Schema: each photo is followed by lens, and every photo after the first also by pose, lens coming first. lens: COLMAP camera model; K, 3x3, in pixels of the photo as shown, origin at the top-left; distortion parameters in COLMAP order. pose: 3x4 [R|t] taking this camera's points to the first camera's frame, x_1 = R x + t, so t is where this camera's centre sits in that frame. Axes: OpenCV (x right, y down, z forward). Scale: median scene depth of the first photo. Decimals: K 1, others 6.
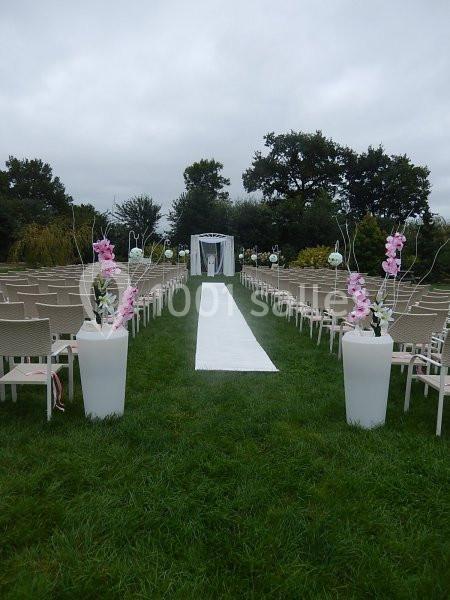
lens RADIAL K [[451.1, 0, 226.0], [0, 451.1, 300.4], [0, 0, 1]] dist [-0.049742, 0.010257]
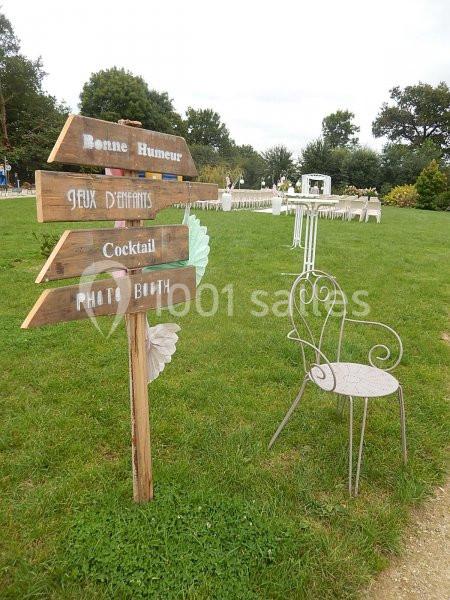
lens RADIAL K [[451.1, 0, 225.5], [0, 451.1, 299.3], [0, 0, 1]] dist [-0.049742, 0.010257]
pose [[0.939647, 0.102369, -0.326471, 0.107210], [-0.058669, 0.988266, 0.141023, 0.037076], [0.337077, -0.113358, 0.934628, -0.282721]]
